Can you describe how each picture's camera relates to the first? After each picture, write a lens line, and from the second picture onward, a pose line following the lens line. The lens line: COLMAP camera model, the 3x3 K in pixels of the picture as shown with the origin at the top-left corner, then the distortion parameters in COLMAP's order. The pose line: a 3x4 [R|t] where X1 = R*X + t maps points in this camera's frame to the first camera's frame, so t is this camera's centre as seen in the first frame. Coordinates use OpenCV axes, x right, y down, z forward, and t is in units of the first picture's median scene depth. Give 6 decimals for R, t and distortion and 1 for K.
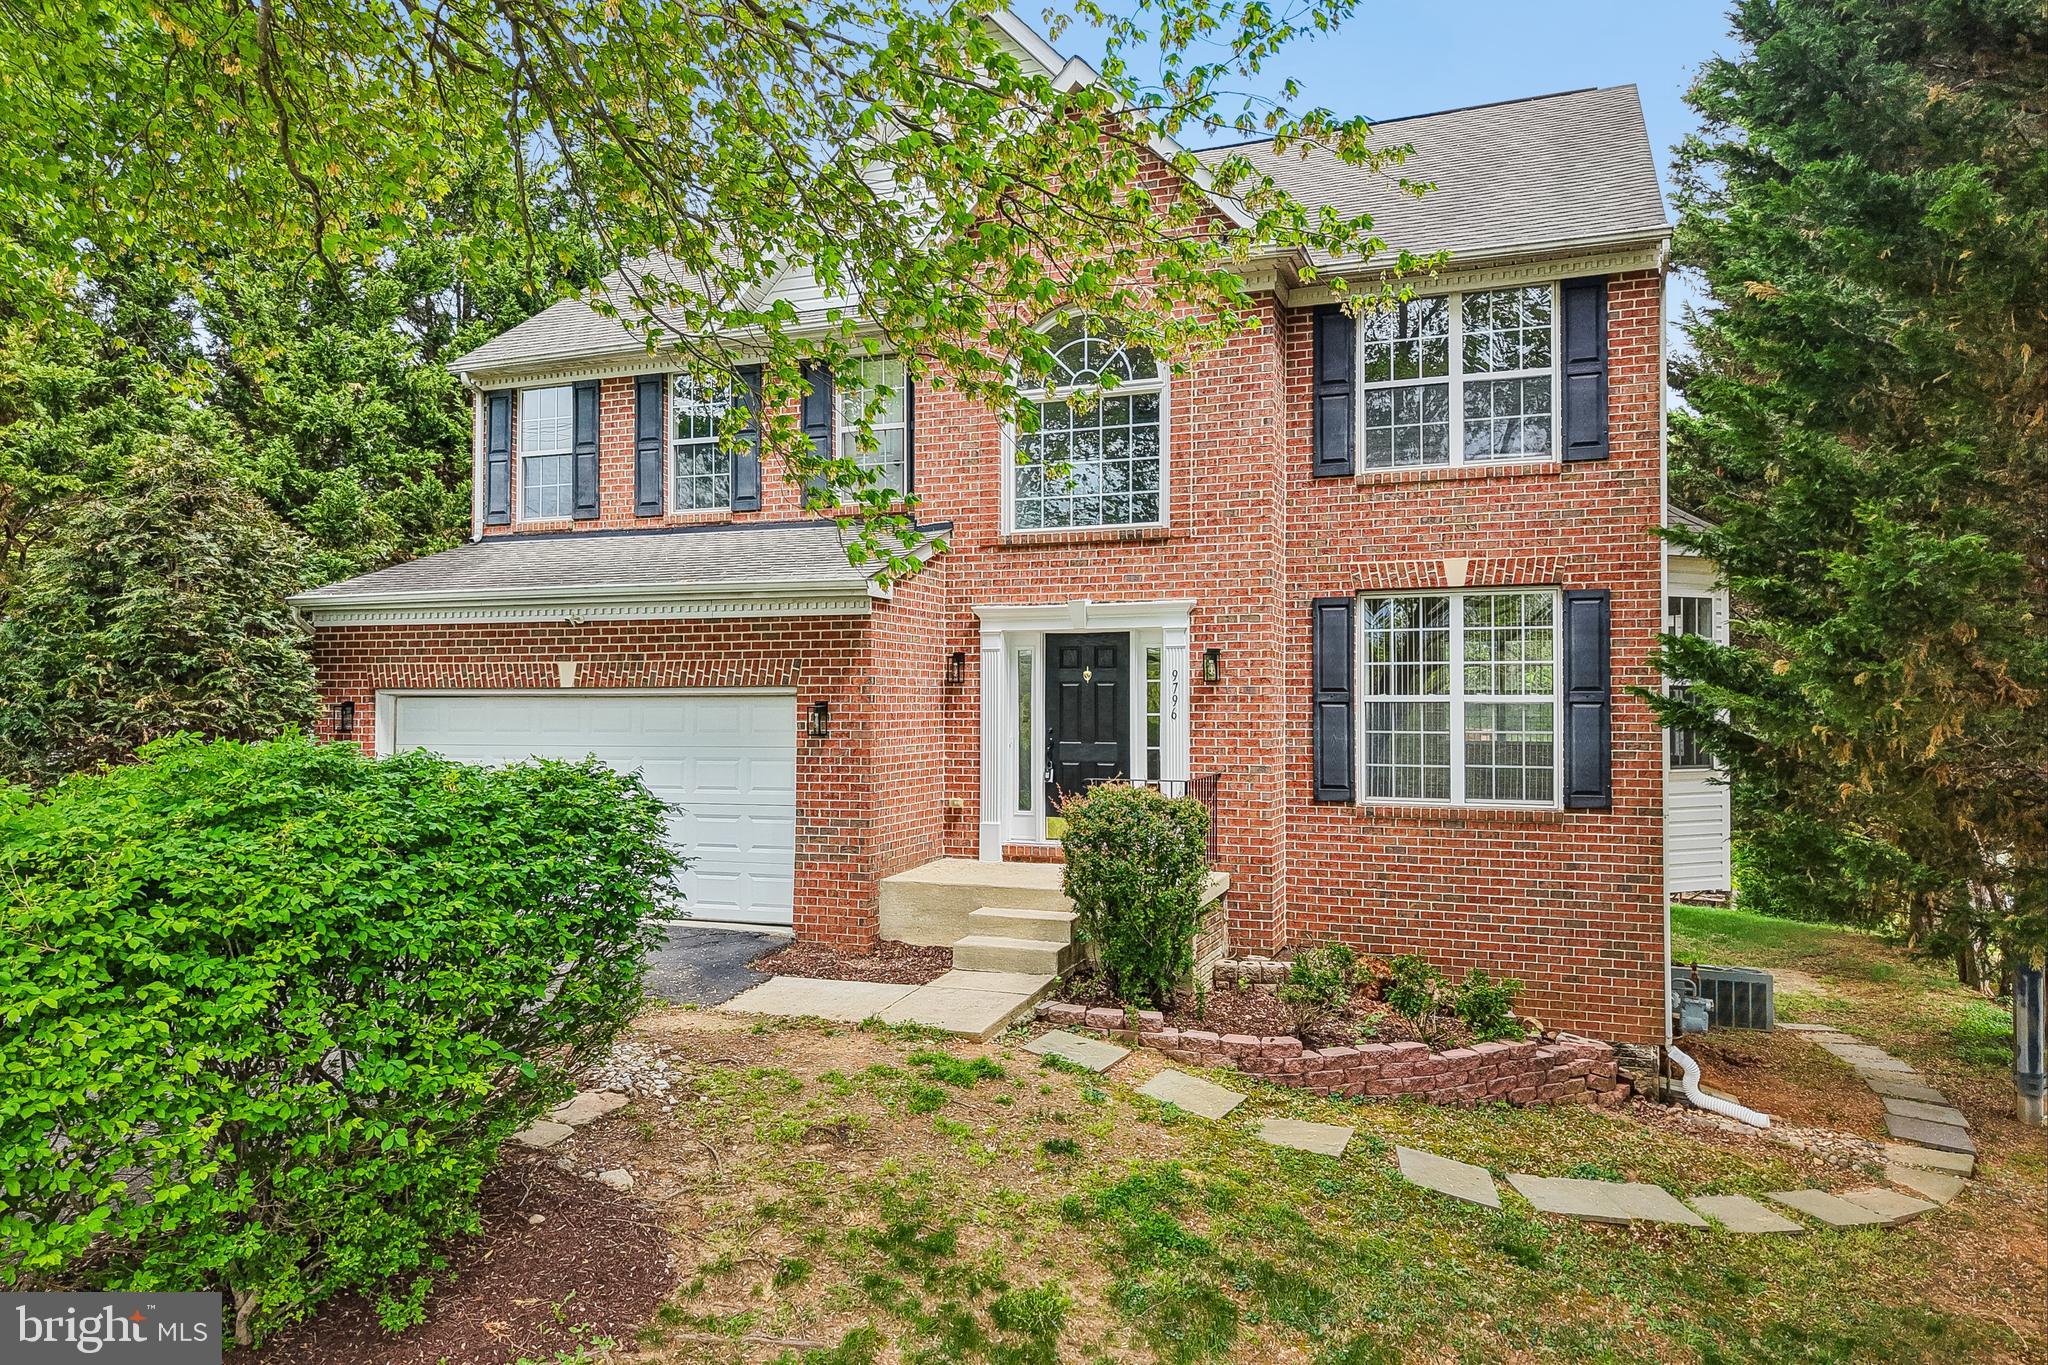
lens RADIAL K [[1373.5, 0, 1024.0], [0, 1373.5, 682.5], [0, 0, 1]] dist [0.035571, -0.040232]
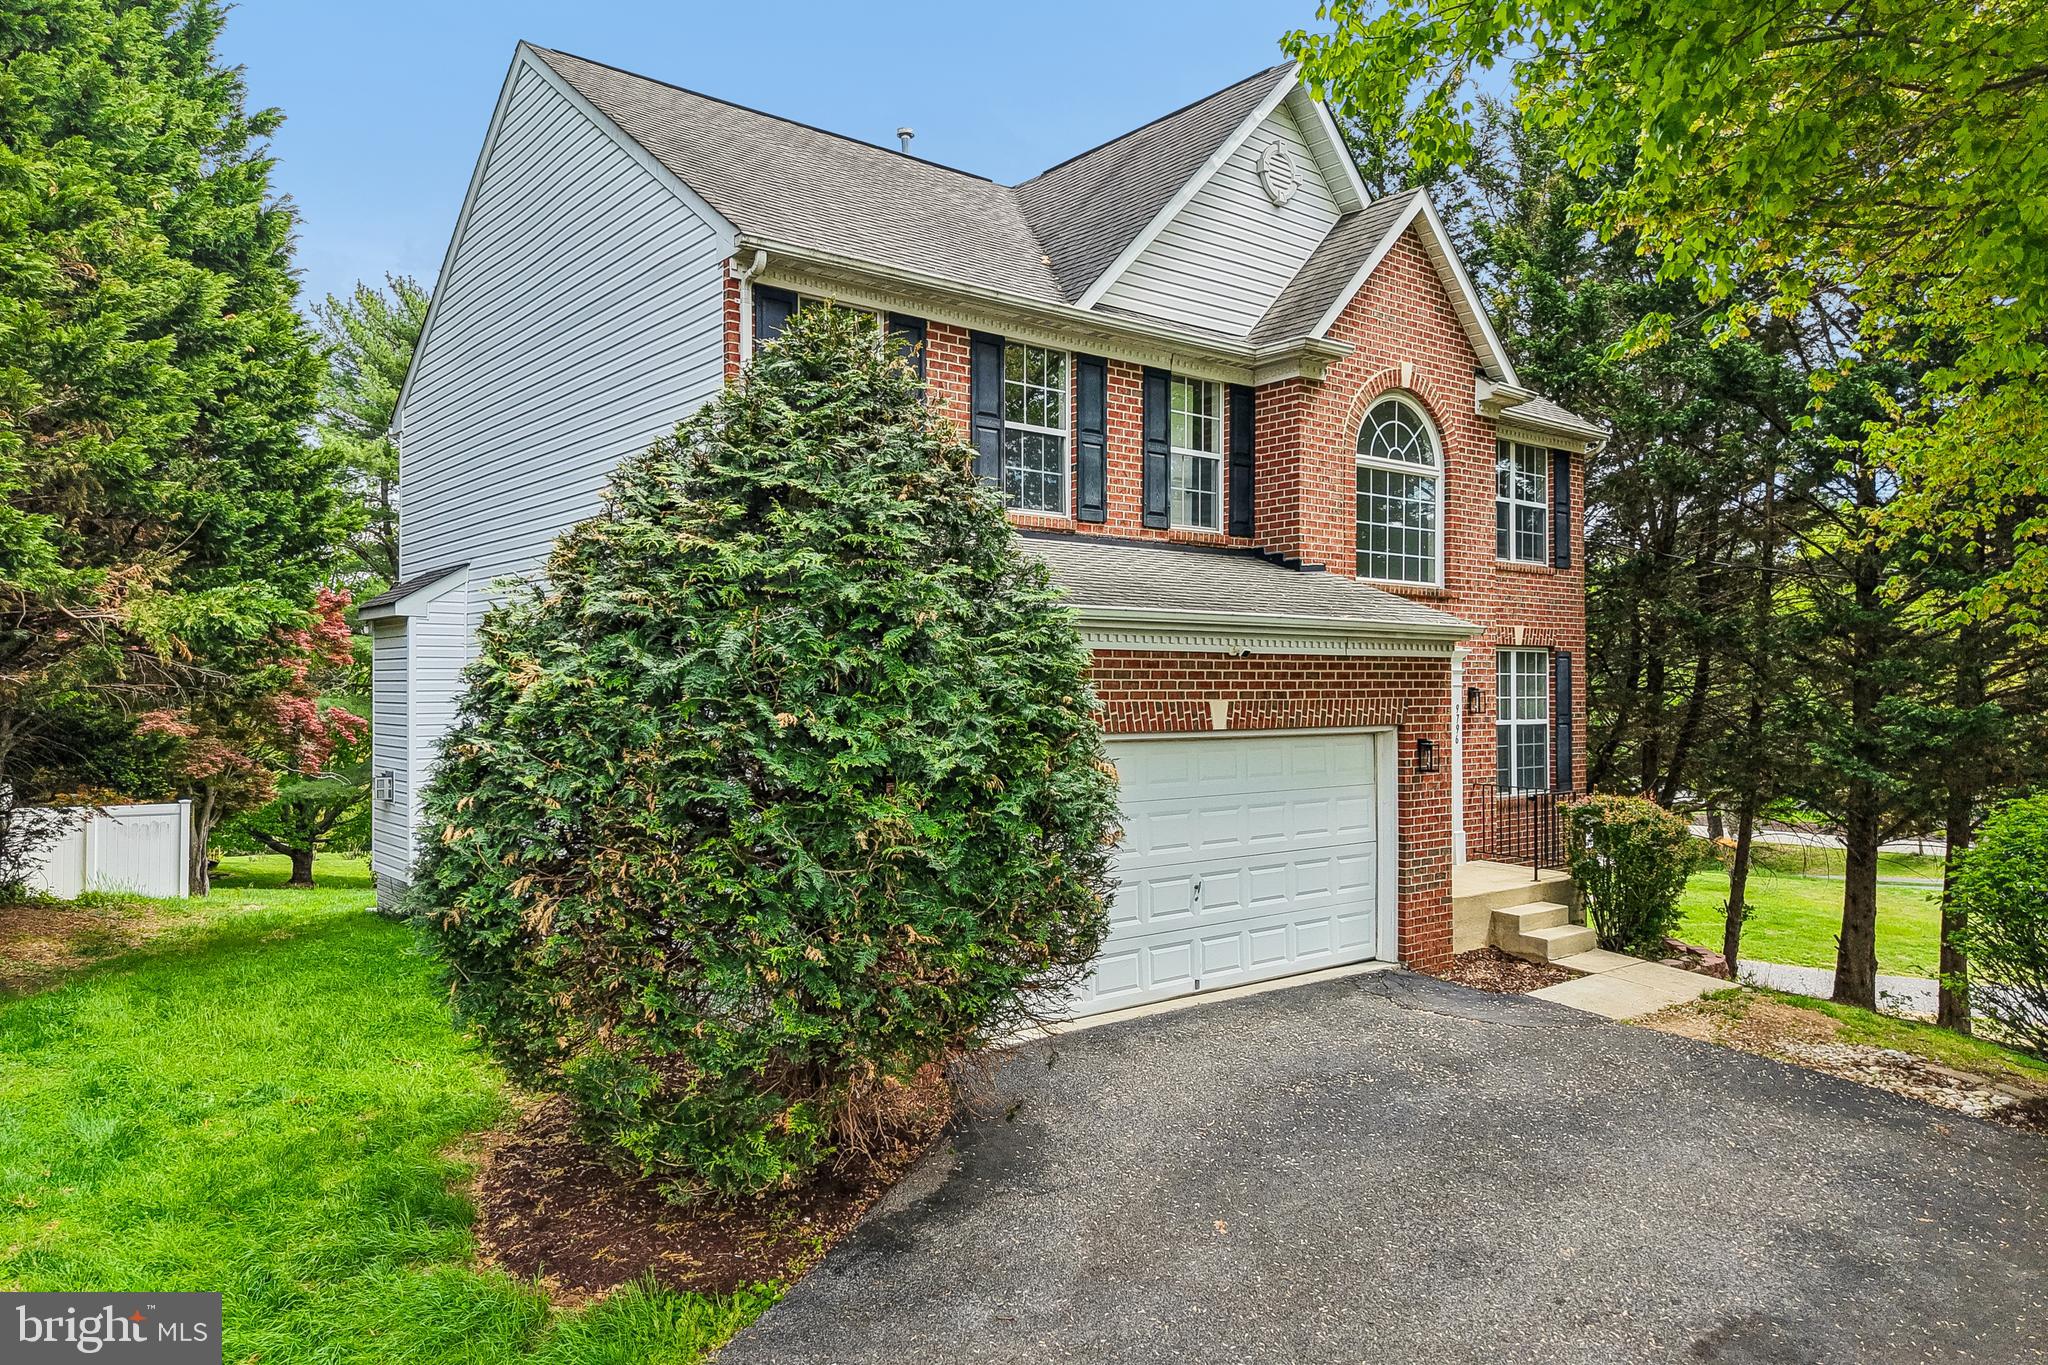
lens RADIAL K [[1373.5, 0, 1024.0], [0, 1373.5, 682.5], [0, 0, 1]] dist [0.035571, -0.040232]
pose [[0.492138, 0.002724, 0.870513, -1.178725], [-0.012856, 0.999909, 0.004139, -0.028852], [-0.870422, -0.013228, 0.492128, 0.718437]]
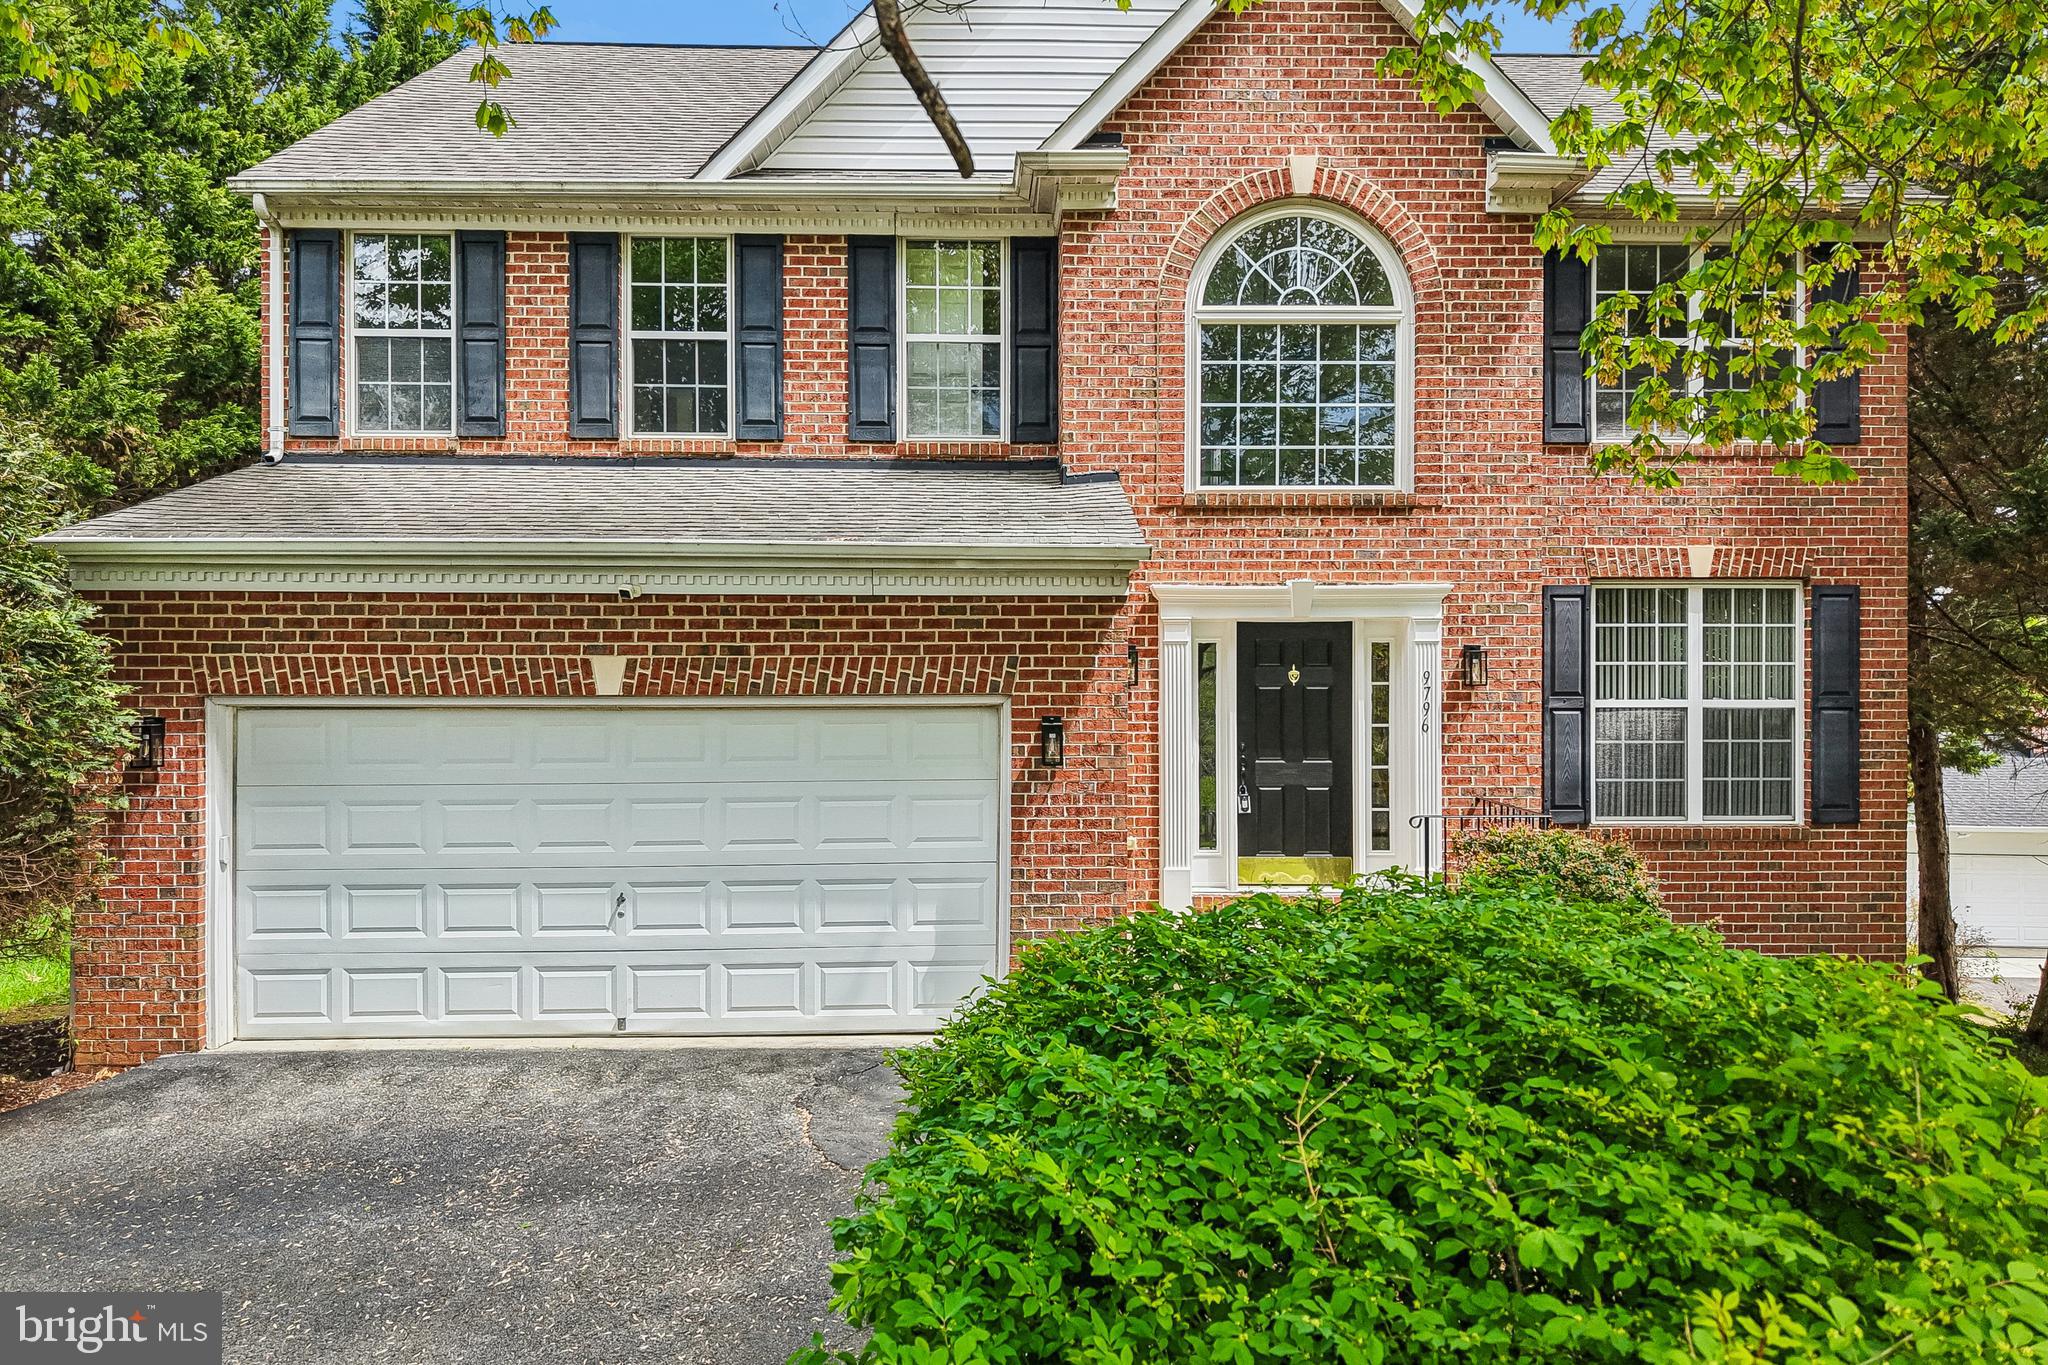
lens RADIAL K [[1373.5, 0, 1024.0], [0, 1373.5, 682.5], [0, 0, 1]] dist [0.035571, -0.040232]
pose [[0.921212, -0.003270, 0.389048, -0.421705], [-0.005919, 0.999731, 0.022419, -0.019016], [-0.389017, -0.022955, 0.920945, 0.340319]]
